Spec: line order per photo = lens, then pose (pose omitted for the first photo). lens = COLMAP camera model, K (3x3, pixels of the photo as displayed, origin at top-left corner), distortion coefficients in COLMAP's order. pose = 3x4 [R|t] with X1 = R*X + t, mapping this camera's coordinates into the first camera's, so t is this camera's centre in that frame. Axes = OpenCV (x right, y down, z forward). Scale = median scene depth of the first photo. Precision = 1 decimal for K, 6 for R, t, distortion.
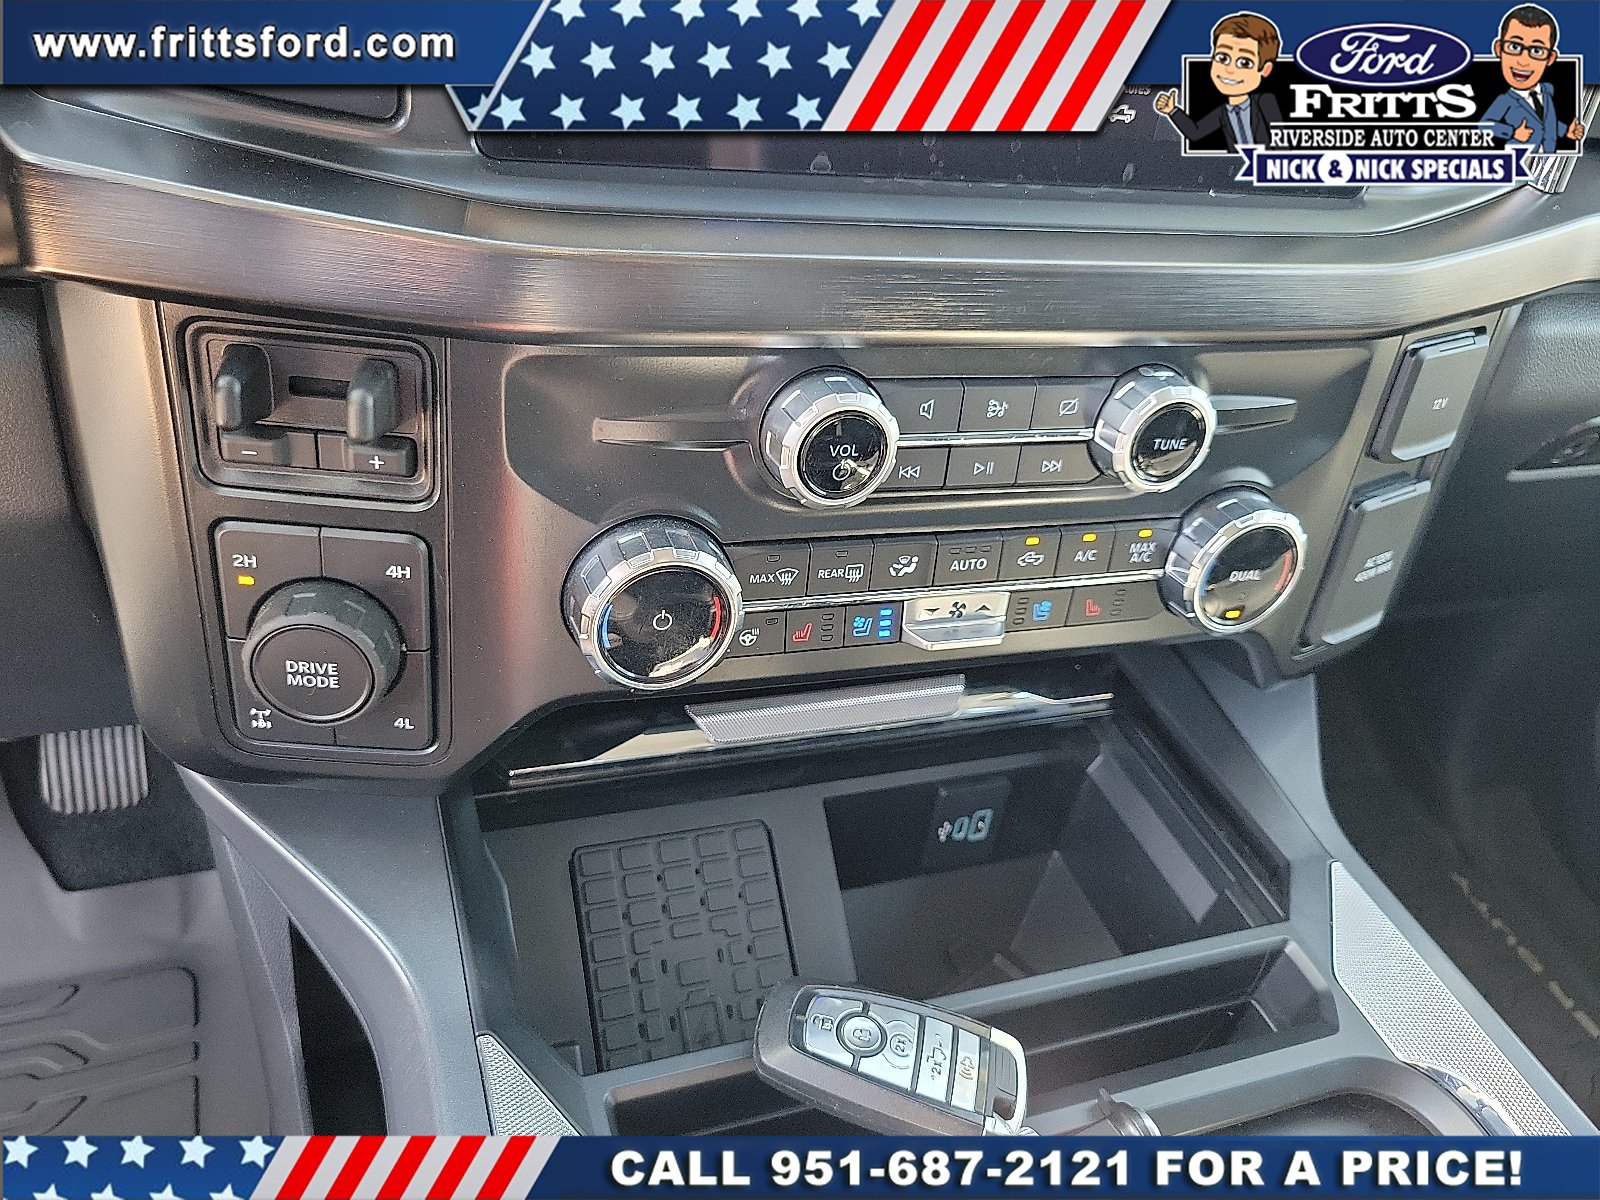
lens RADIAL K [[1204.5, 0, 800.5], [0, 1204.5, 623.1], [0, 0, 1]] dist [-0.004290, -0.004680]
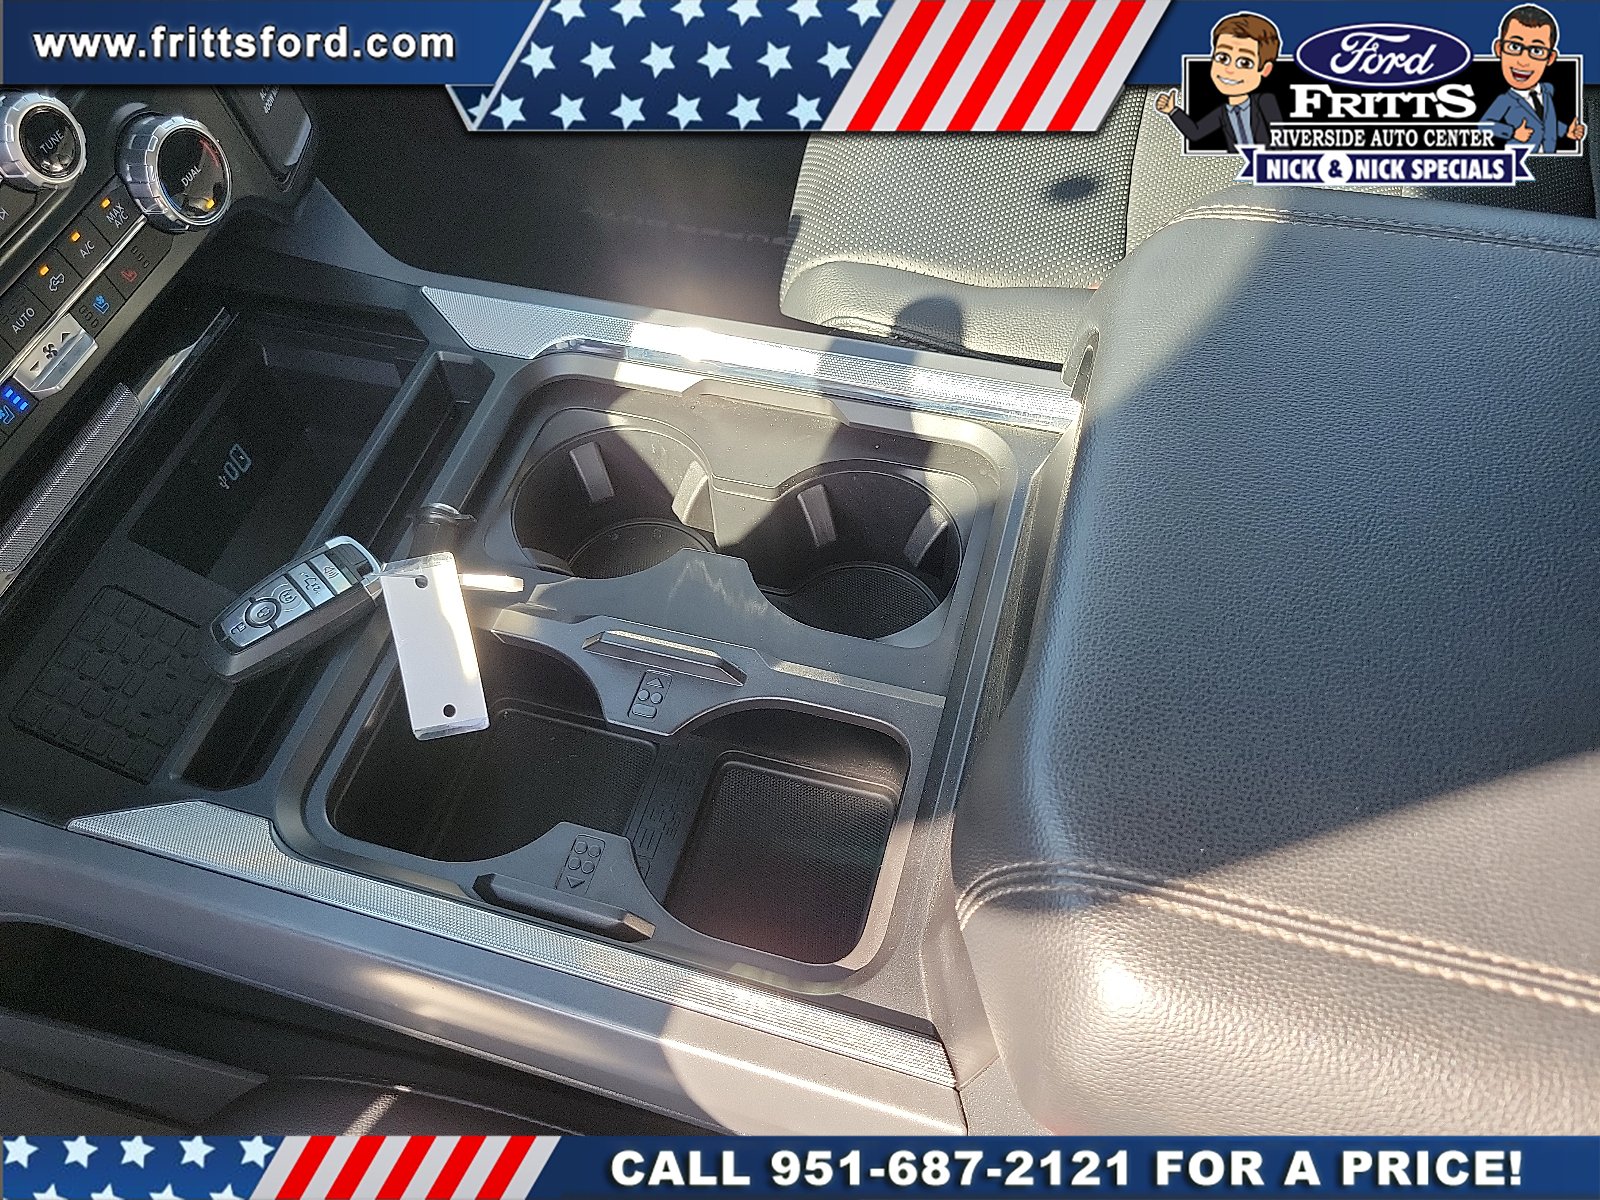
lens RADIAL K [[1204.5, 0, 800.5], [0, 1204.5, 623.1], [0, 0, 1]] dist [-0.004290, -0.004680]
pose [[0.573065, -0.773396, 0.271027, 0.017342], [0.613840, 0.624202, 0.483293, 0.041060], [-0.542953, -0.110591, 0.832449, -0.522150]]
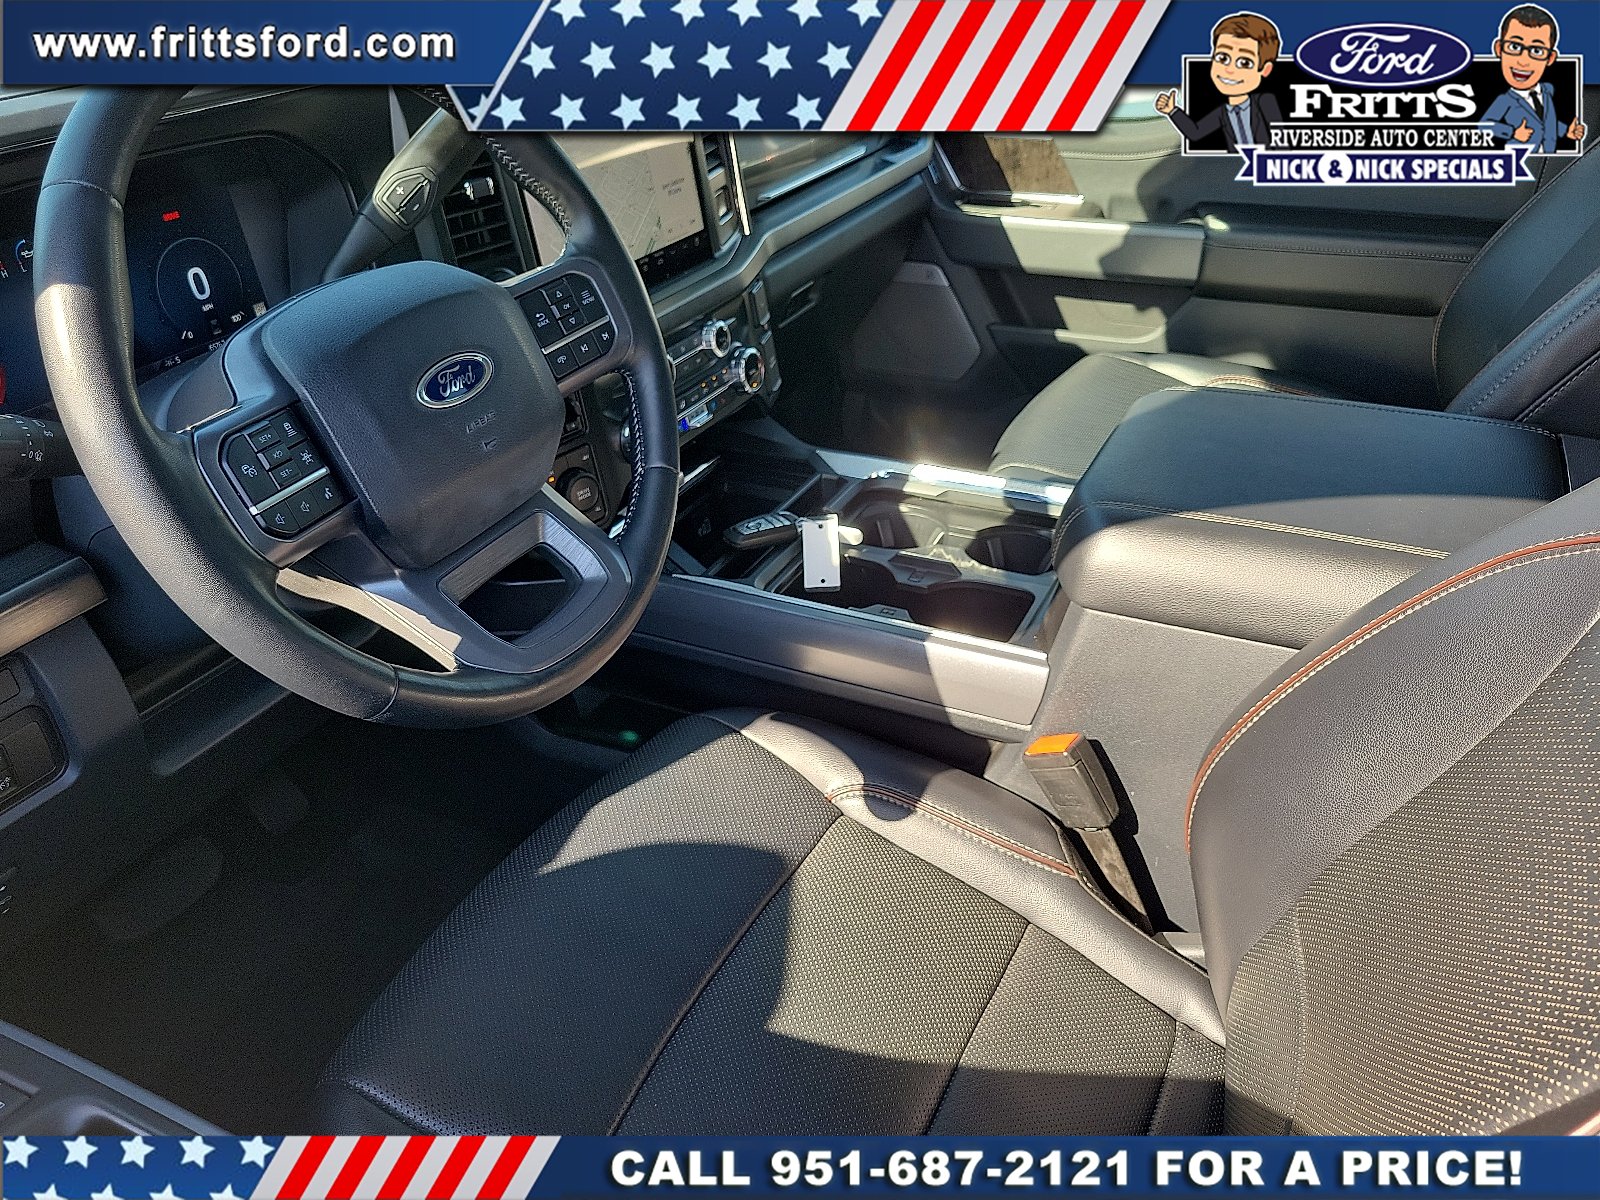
lens RADIAL K [[1204.5, 0, 800.5], [0, 1204.5, 623.1], [0, 0, 1]] dist [-0.004290, -0.004680]
pose [[0.710155, -0.512548, 0.482674, -1.487505], [0.544422, 0.834481, 0.085126, 0.321428], [-0.446414, 0.202325, 0.871653, -1.783028]]
